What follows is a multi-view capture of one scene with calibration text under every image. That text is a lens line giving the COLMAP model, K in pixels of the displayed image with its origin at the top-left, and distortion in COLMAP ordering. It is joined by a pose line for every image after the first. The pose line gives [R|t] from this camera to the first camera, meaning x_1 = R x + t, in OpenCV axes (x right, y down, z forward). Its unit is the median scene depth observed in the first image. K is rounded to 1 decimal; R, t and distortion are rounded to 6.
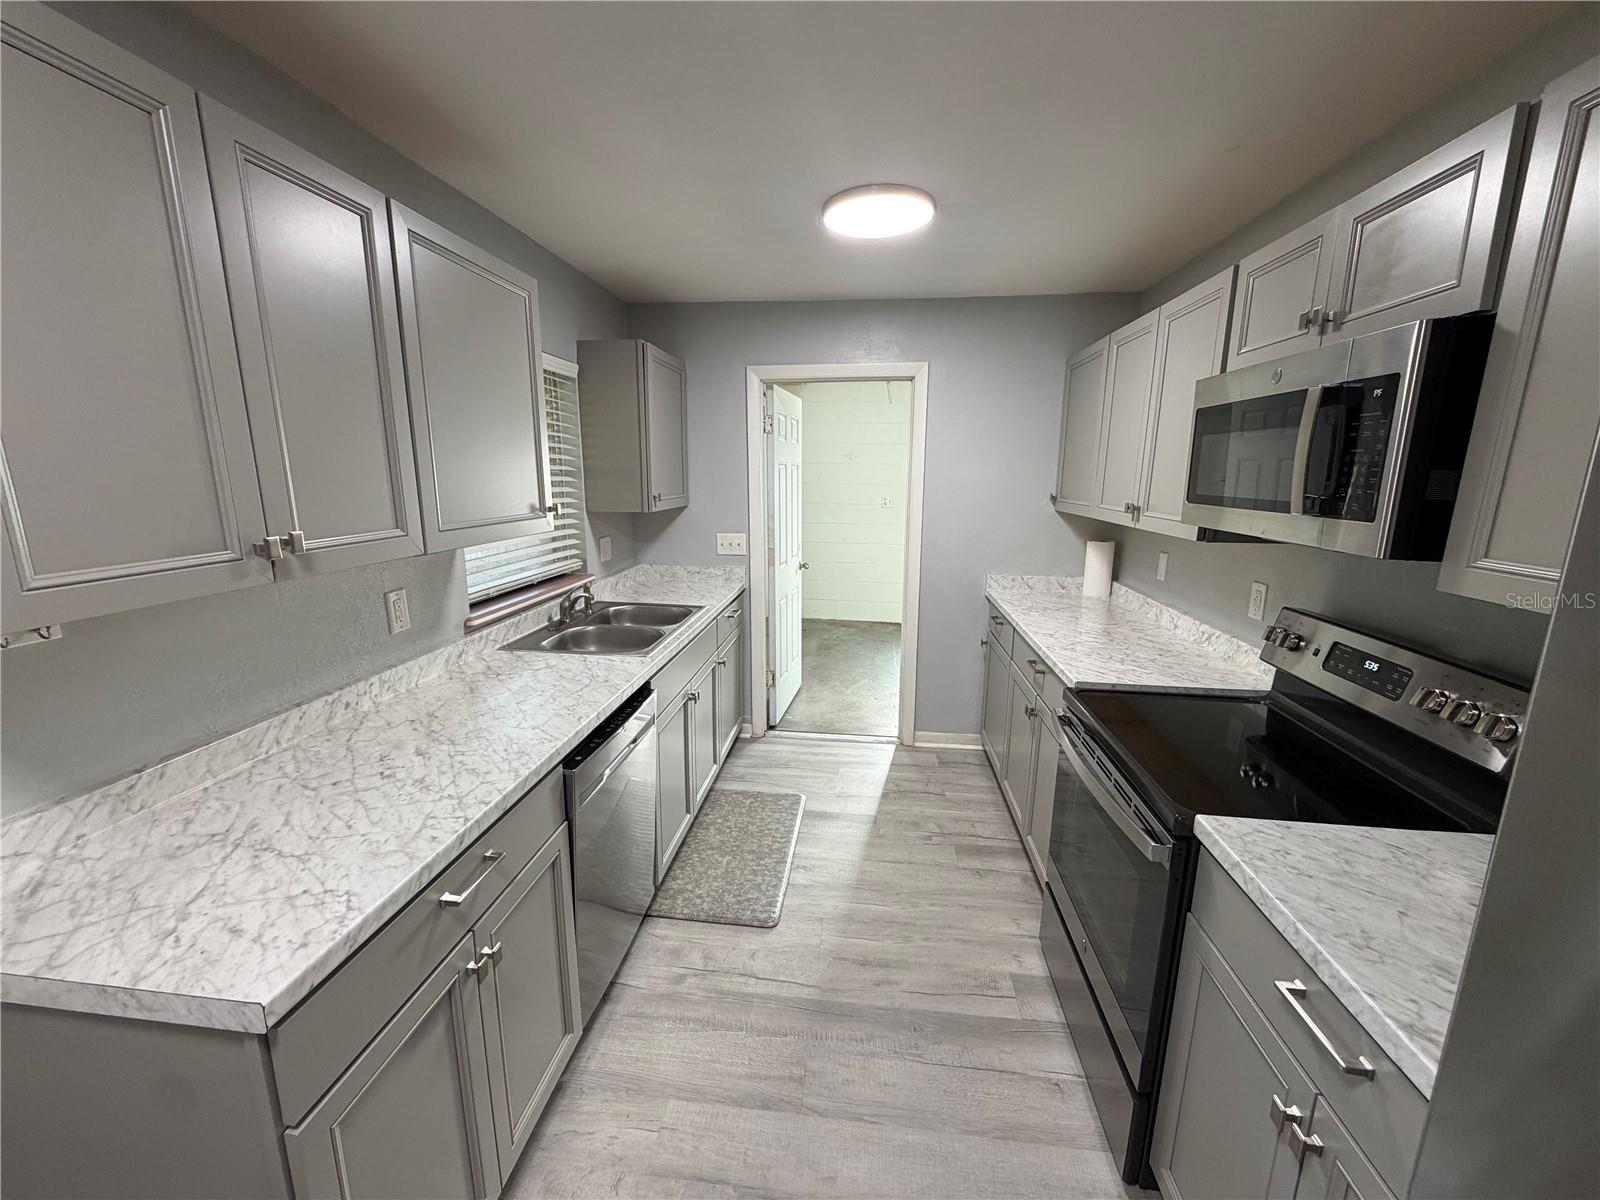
lens RADIAL K [[639.1, 0, 797.5], [0, 639.1, 601.5], [0, 0, 1]] dist [-0.000187, 0.000268]
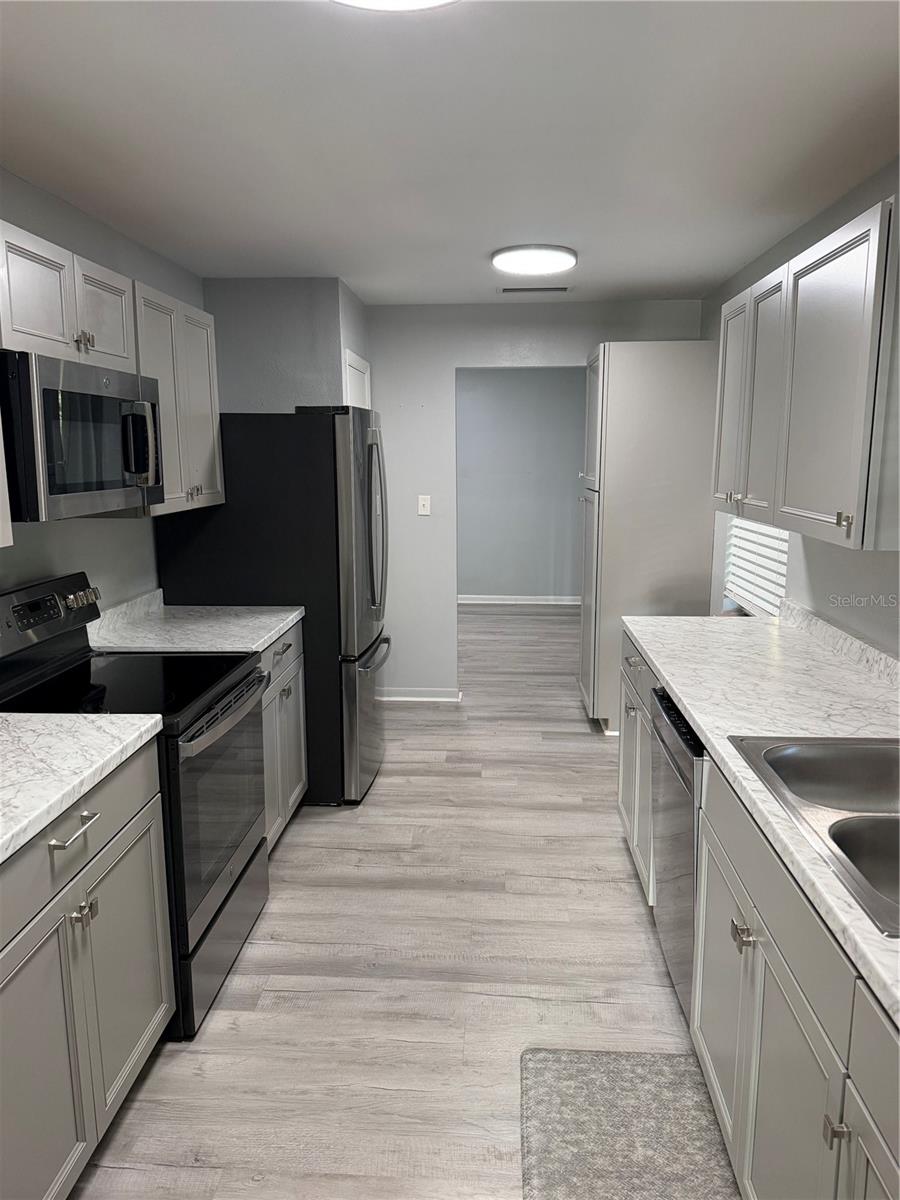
lens RADIAL K [[840.0, 0, 446.3], [0, 840.0, 595.7], [0, 0, 1]] dist [0.089415, -0.110079]
pose [[-0.998555, 0.002521, -0.053689, 0.116655], [-0.017299, 0.930675, 0.365439, -0.387838], [0.050889, 0.365839, -0.929286, 1.812134]]
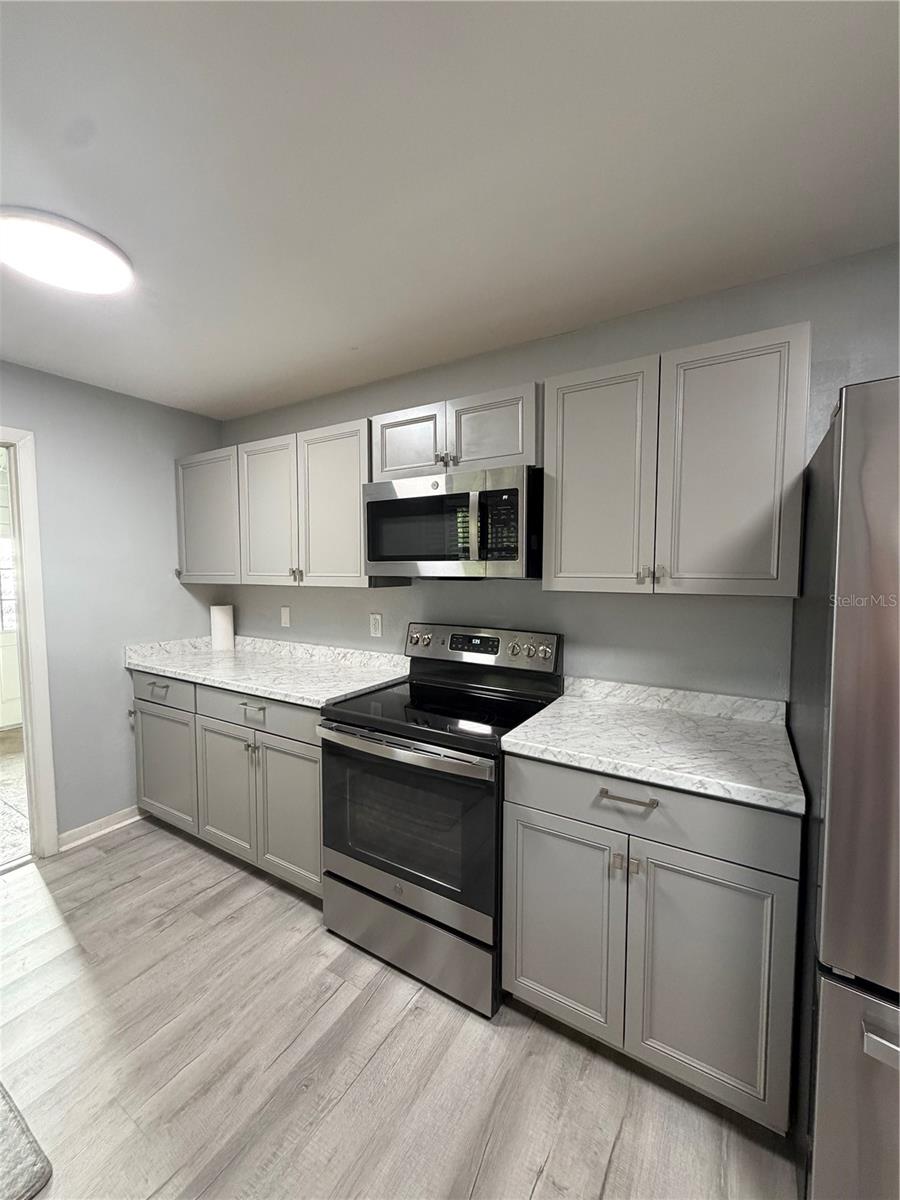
lens RADIAL K [[479.3, 0, 448.9], [0, 479.3, 596.6], [0, 0, 1]] dist [-0.000187, 0.000268]
pose [[0.418852, -0.058150, 0.906191, -0.295016], [0.186679, 0.982146, -0.023261, -0.009198], [-0.888659, 0.178909, 0.422229, 0.305749]]
